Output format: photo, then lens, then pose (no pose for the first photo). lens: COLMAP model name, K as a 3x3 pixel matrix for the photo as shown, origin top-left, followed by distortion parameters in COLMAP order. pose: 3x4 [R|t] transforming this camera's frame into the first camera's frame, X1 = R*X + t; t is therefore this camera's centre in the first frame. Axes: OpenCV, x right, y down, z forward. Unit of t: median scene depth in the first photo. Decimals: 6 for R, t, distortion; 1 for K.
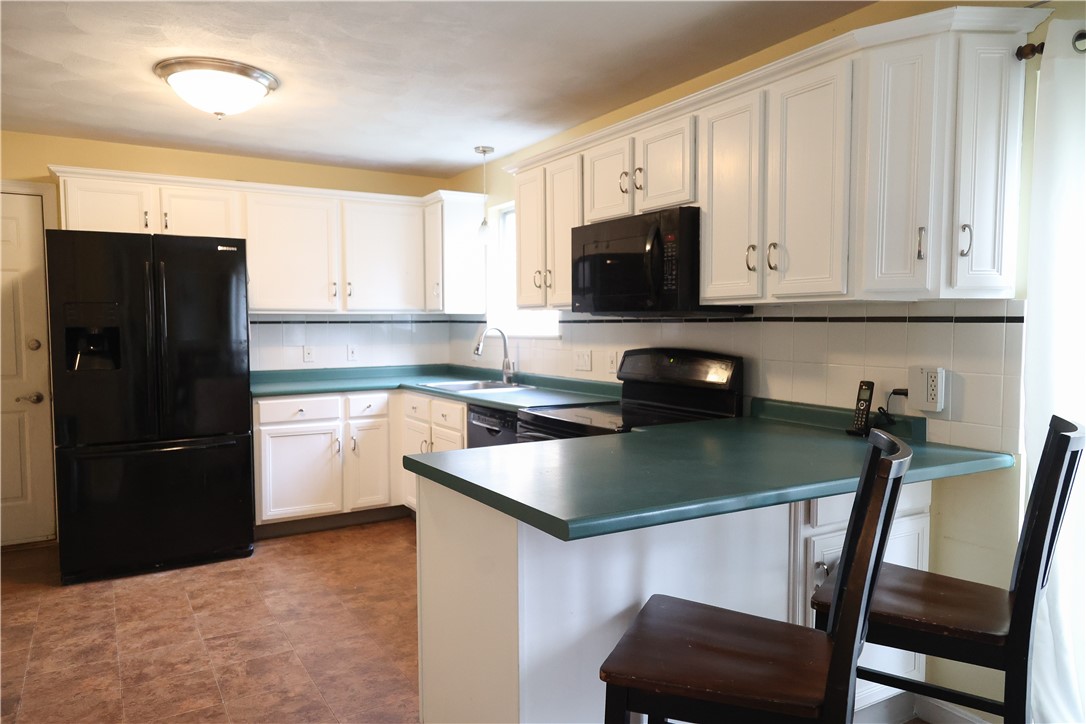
lens RADIAL K [[729.2, 0, 535.1], [0, 729.2, 366.2], [0, 0, 1]] dist [-0.002644, -0.000065]
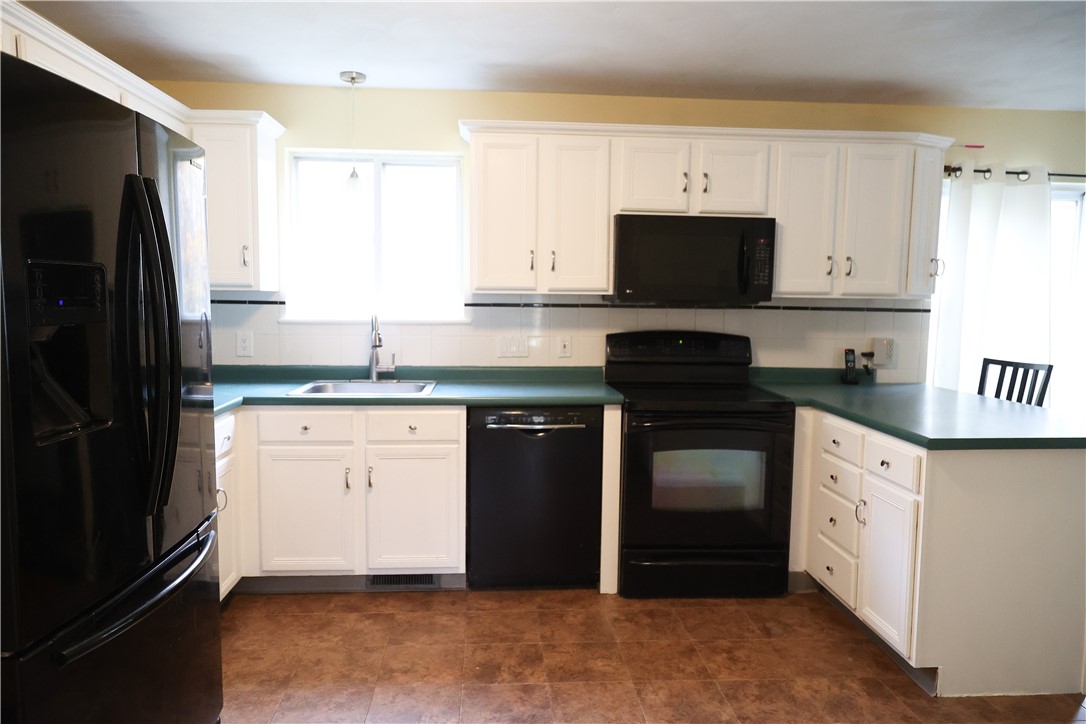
lens RADIAL K [[729.2, 0, 535.1], [0, 729.2, 366.2], [0, 0, 1]] dist [-0.002644, -0.000065]
pose [[0.459088, -0.063828, 0.886095, -1.119797], [0.040580, 0.997881, 0.050856, -0.044769], [-0.887463, 0.012611, 0.460706, 0.800883]]
